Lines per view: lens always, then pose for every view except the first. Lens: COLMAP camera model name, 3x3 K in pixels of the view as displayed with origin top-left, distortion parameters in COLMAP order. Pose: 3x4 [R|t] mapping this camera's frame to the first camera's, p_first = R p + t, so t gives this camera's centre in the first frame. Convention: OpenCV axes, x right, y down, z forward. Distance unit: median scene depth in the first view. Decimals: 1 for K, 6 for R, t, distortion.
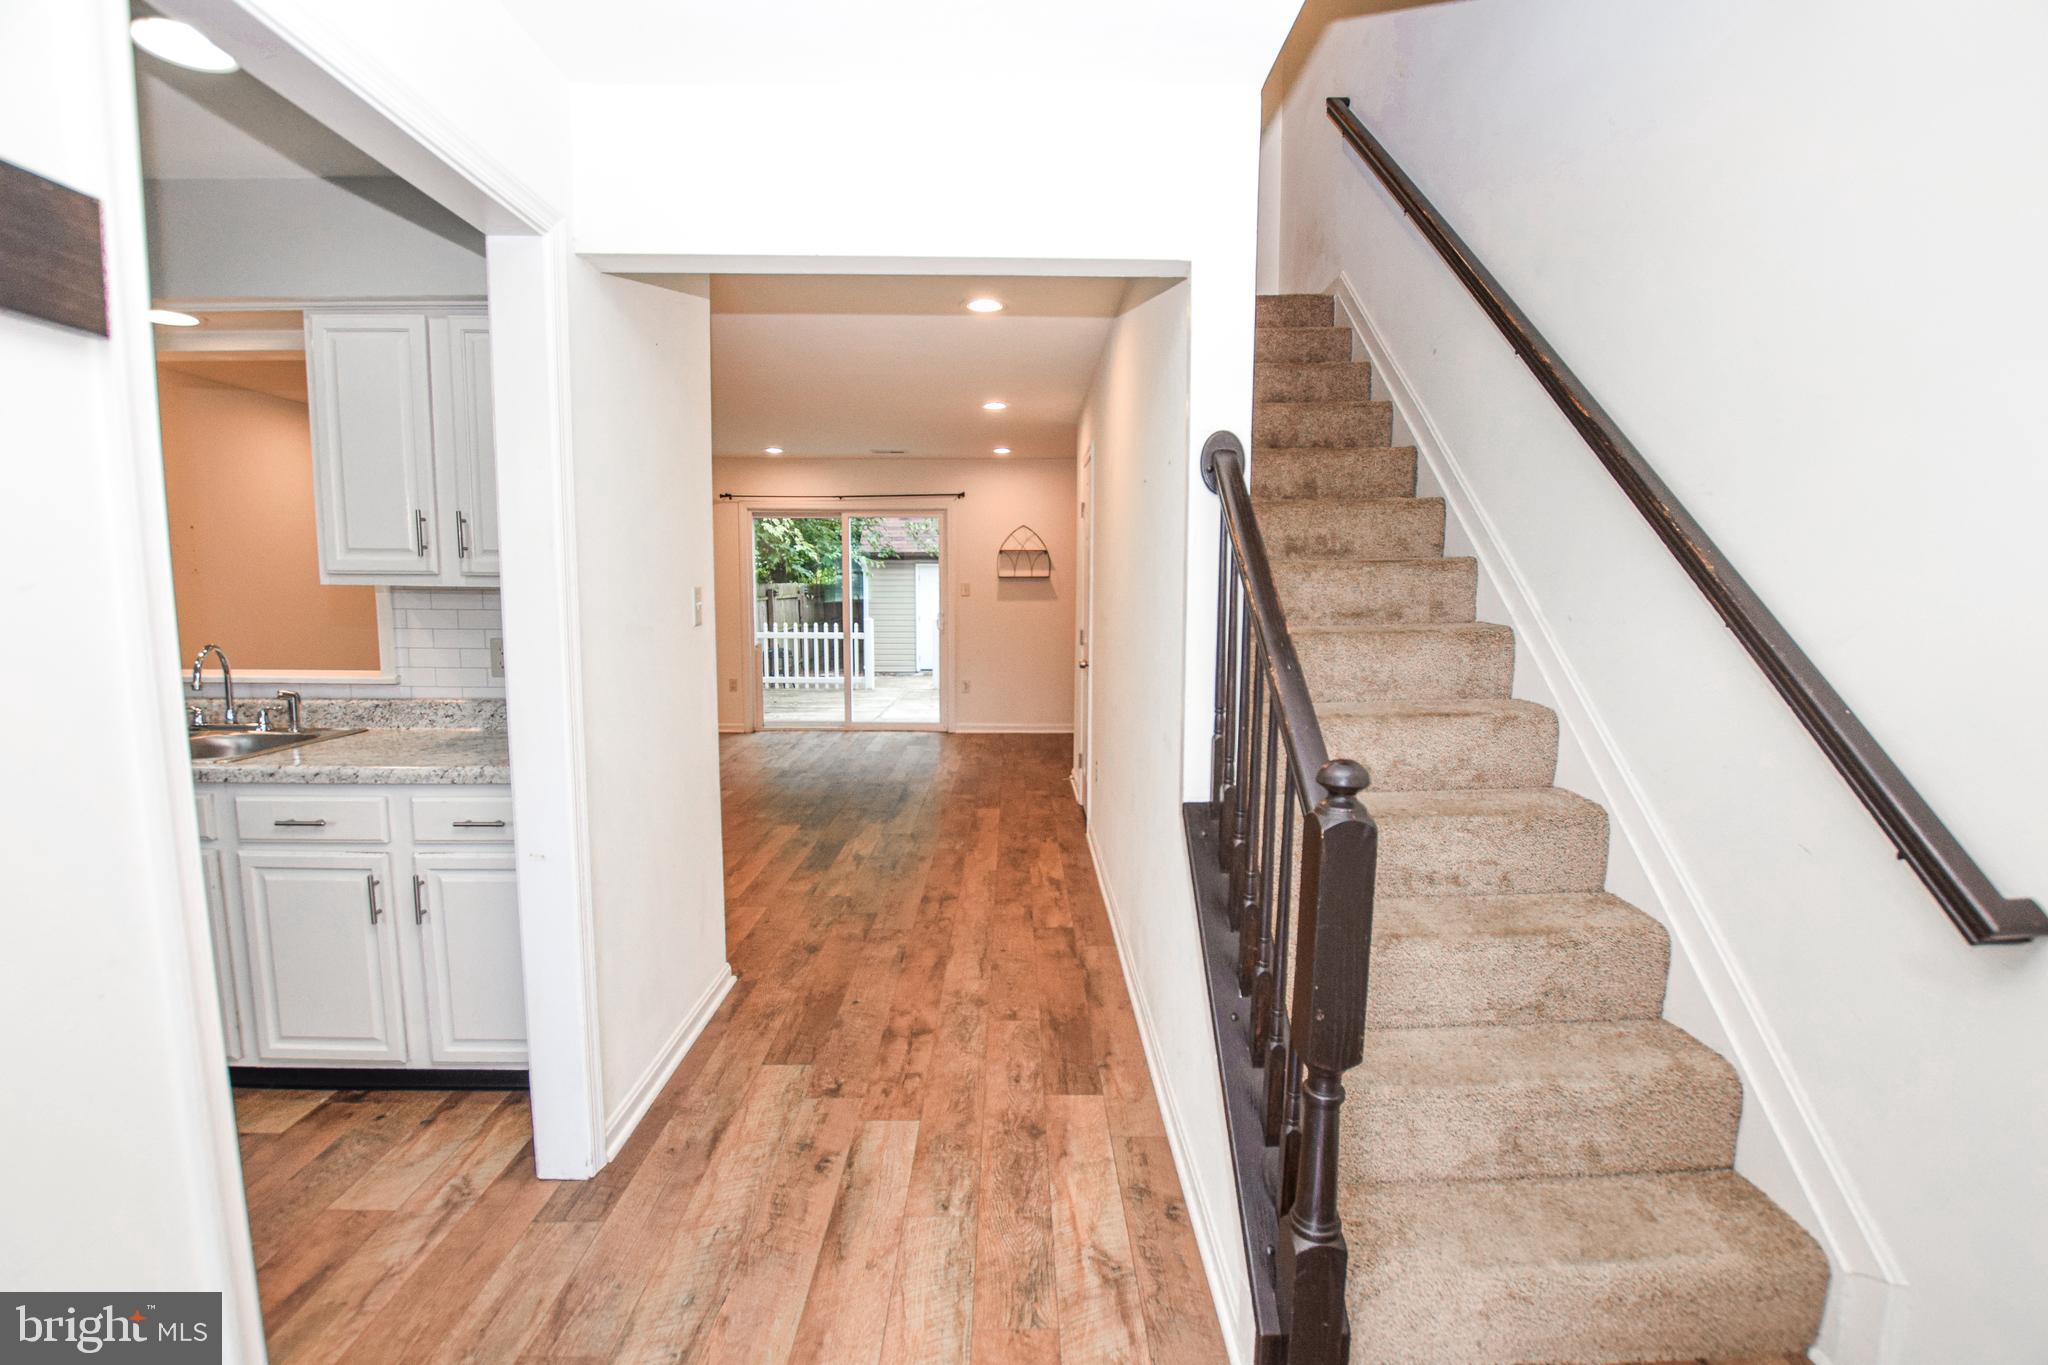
lens RADIAL K [[900.8, 0, 1021.2], [0, 900.8, 699.4], [0, 0, 1]] dist [-0.040183, 0.005765]
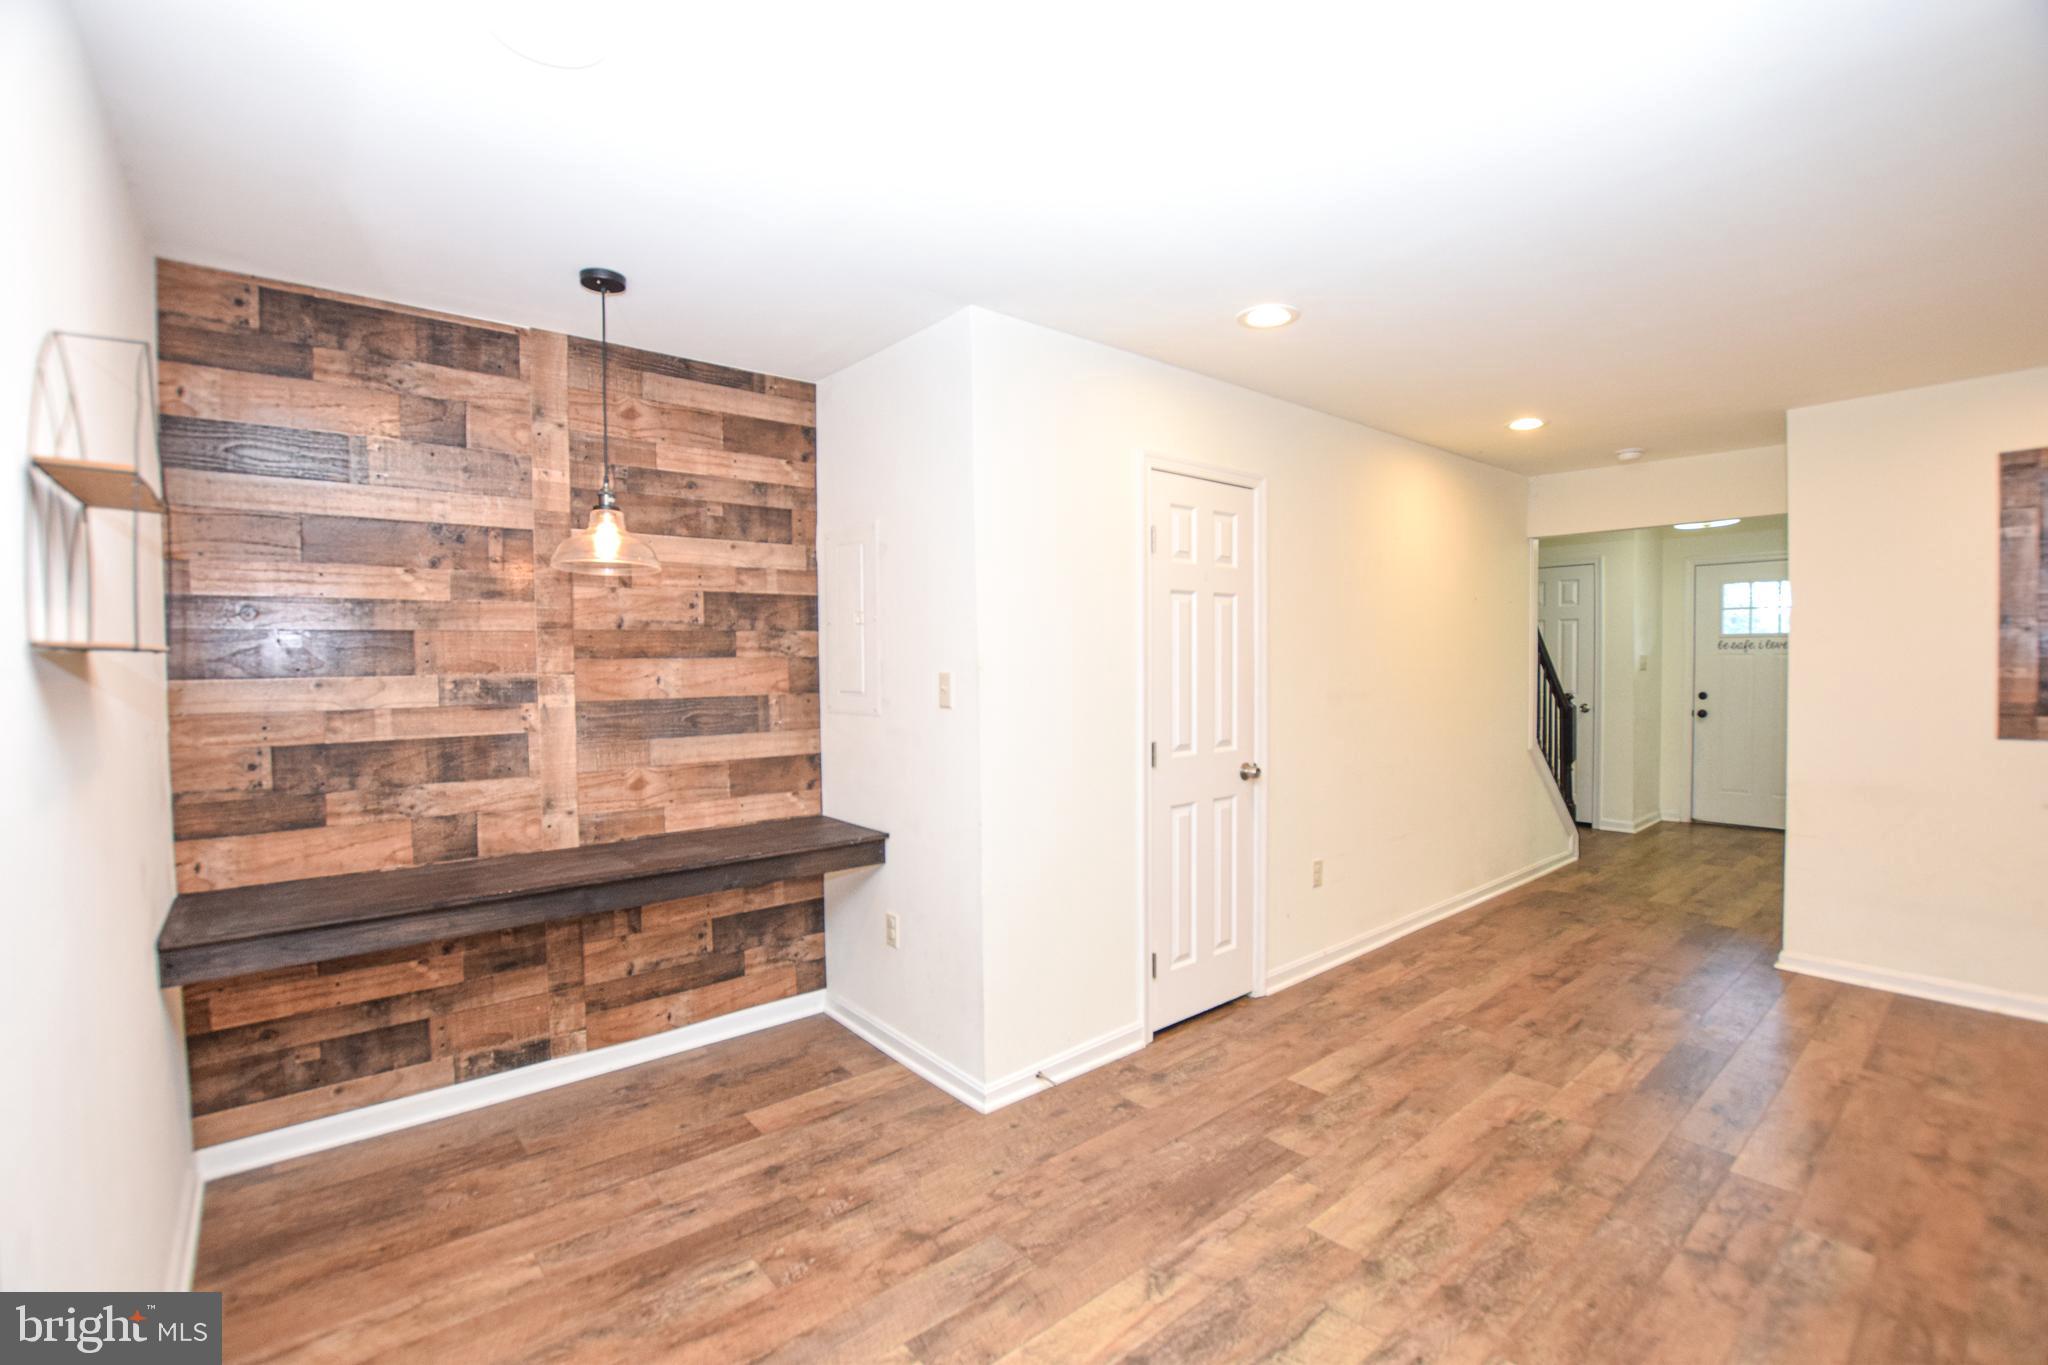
lens RADIAL K [[900.8, 0, 1033.5], [0, 900.8, 688.0], [0, 0, 1]] dist [-0.040183, 0.005765]
pose [[-0.639884, -0.025242, 0.768057, -0.511806], [0.104039, 0.987413, 0.119129, -0.291951], [-0.761396, 0.156136, -0.629204, 2.188895]]
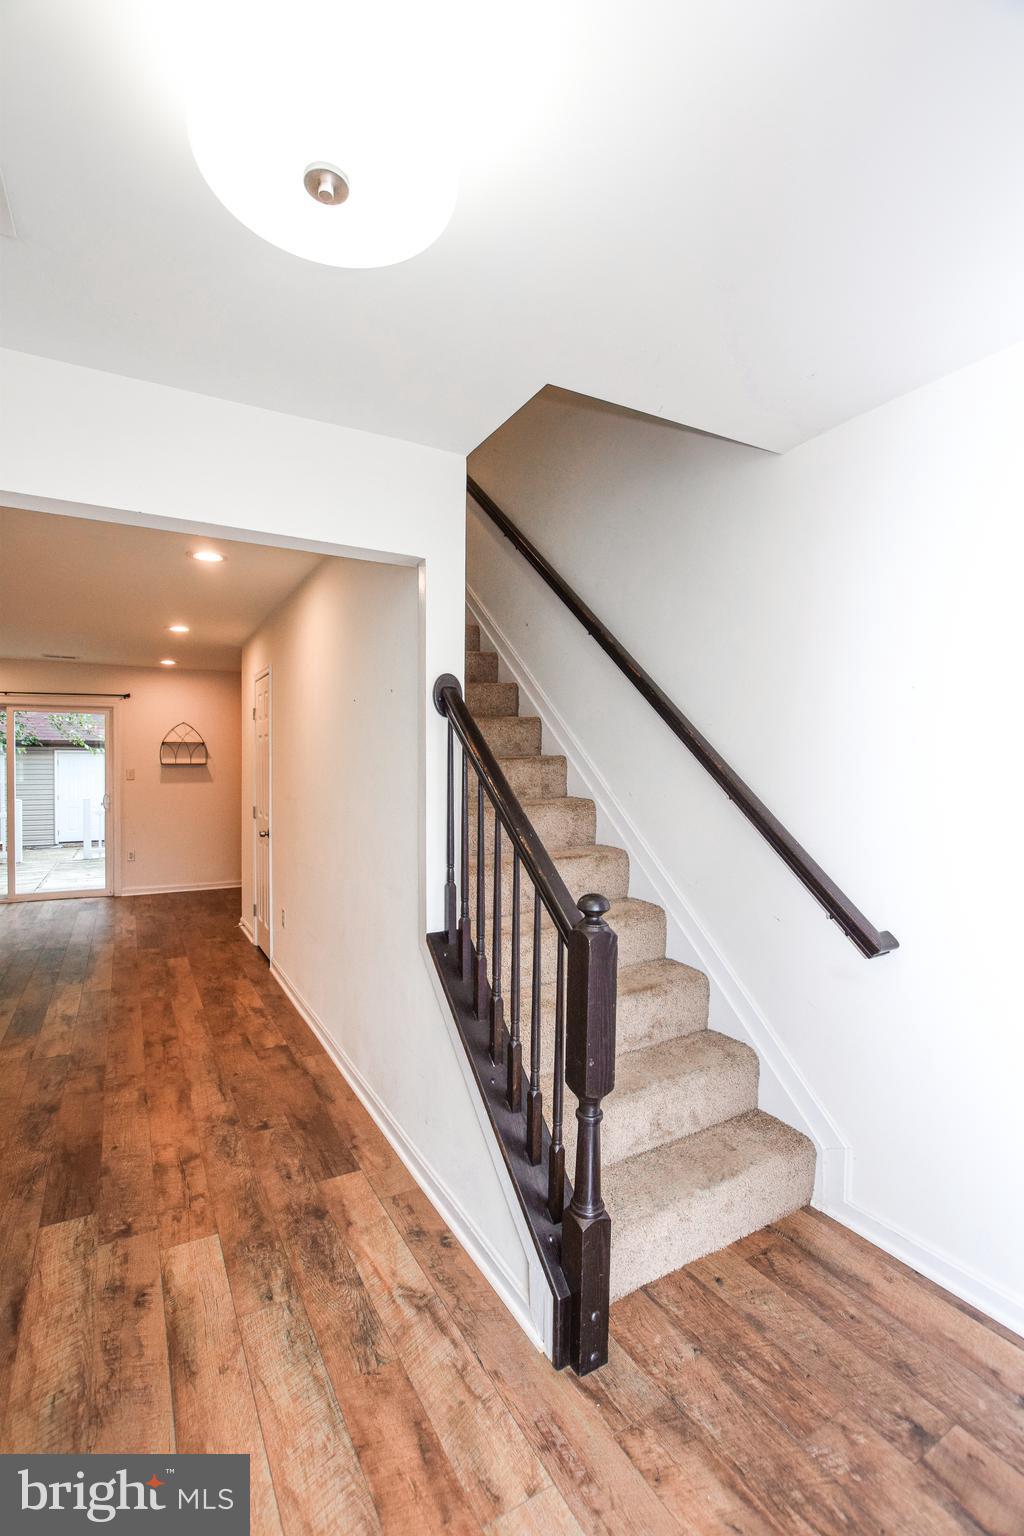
lens RADIAL K [[675.6, 0, 496.1], [0, 675.6, 785.2], [0, 0, 1]] dist [-0.040183, 0.005765]
pose [[0.880667, -0.015089, 0.473495, -0.122948], [0.061177, 0.994746, -0.082086, -0.012255], [-0.469769, 0.101258, 0.876963, 0.007019]]
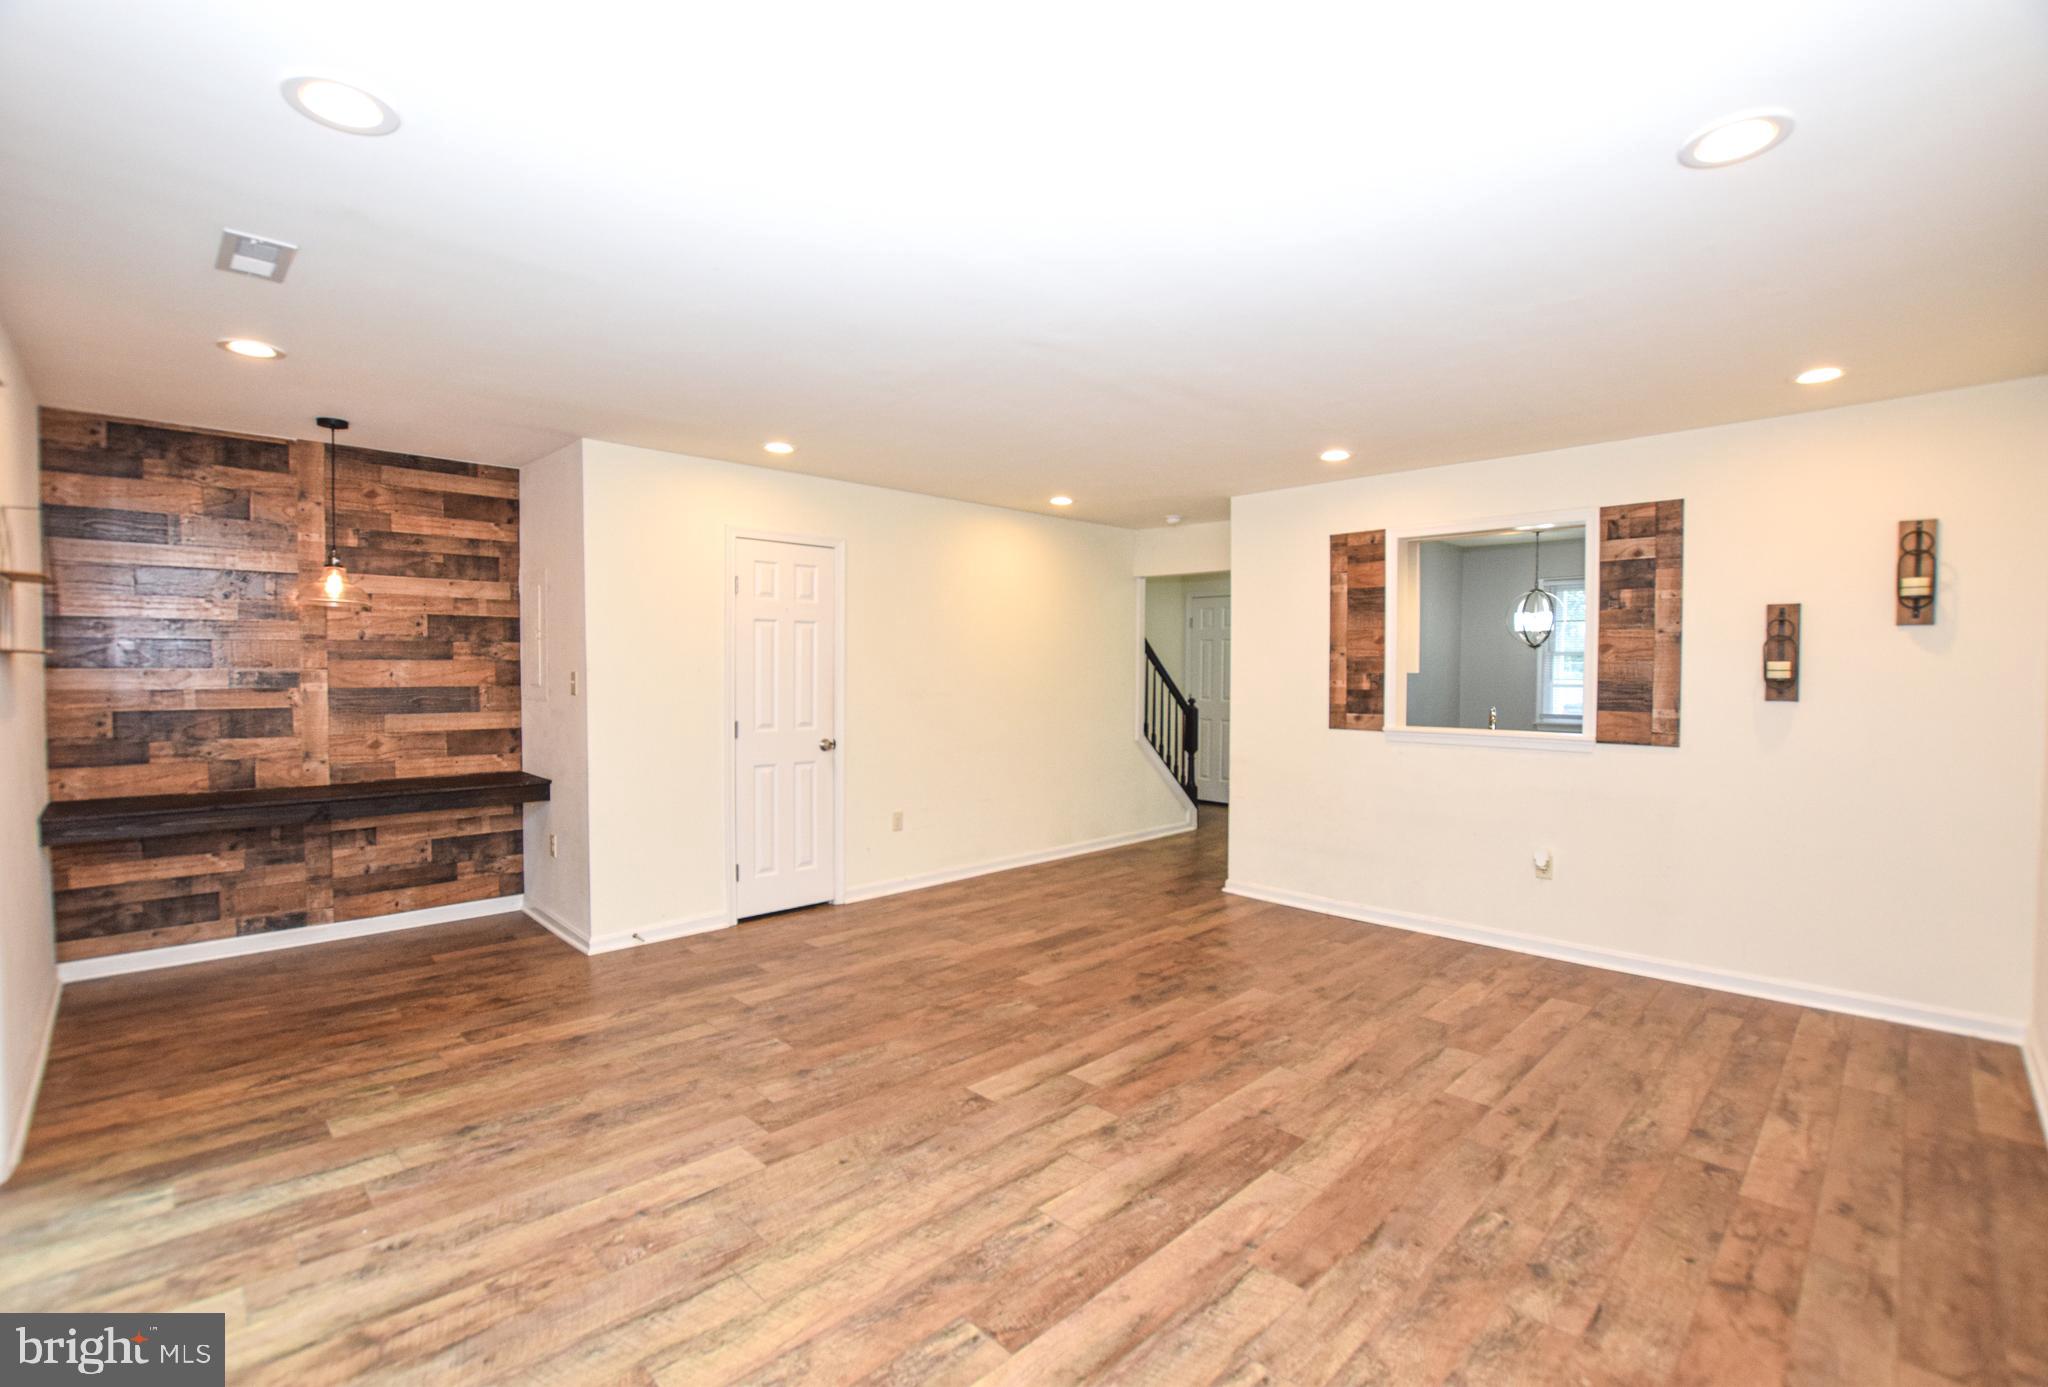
lens RADIAL K [[915.6, 0, 1016.3], [0, 915.6, 699.6], [0, 0, 1]] dist [-0.038133, 0.004390]
pose [[-0.692187, -0.037608, 0.720738, -1.163383], [0.081020, 0.988280, 0.129379, -0.292584], [-0.717156, 0.147948, -0.681027, 2.159454]]
